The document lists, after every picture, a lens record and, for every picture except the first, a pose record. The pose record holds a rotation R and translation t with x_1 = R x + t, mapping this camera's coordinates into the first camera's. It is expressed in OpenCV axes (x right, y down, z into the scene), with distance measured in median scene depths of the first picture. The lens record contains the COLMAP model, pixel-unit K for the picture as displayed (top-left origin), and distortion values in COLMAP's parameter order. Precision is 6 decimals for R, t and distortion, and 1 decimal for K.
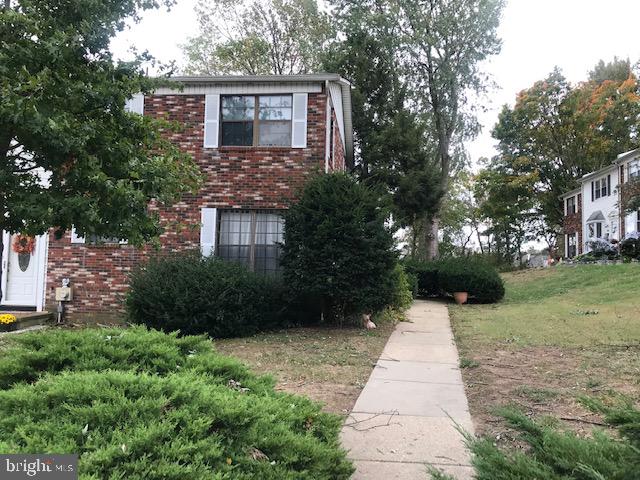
lens RADIAL K [[518.6, 0, 318.1], [0, 518.6, 232.0], [0, 0, 1]] dist [0.016019, -0.003985]
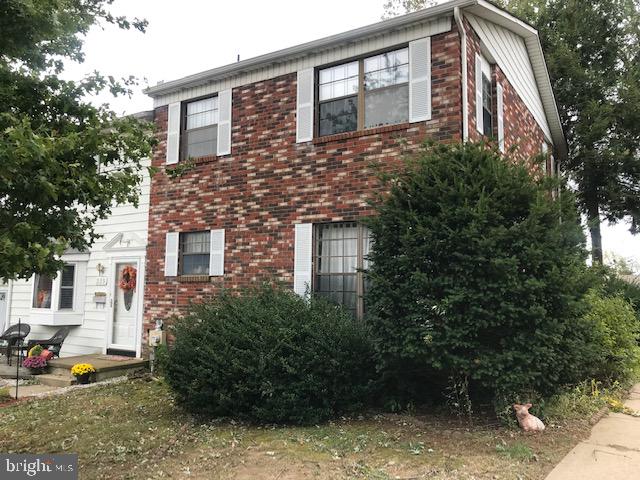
lens RADIAL K [[518.6, 0, 318.1], [0, 518.6, 232.0], [0, 0, 1]] dist [0.016019, -0.003985]
pose [[0.890558, -0.064984, -0.450203, 0.131728], [0.044002, 0.997408, -0.056928, 0.007211], [0.452736, 0.030887, 0.891110, 0.364560]]
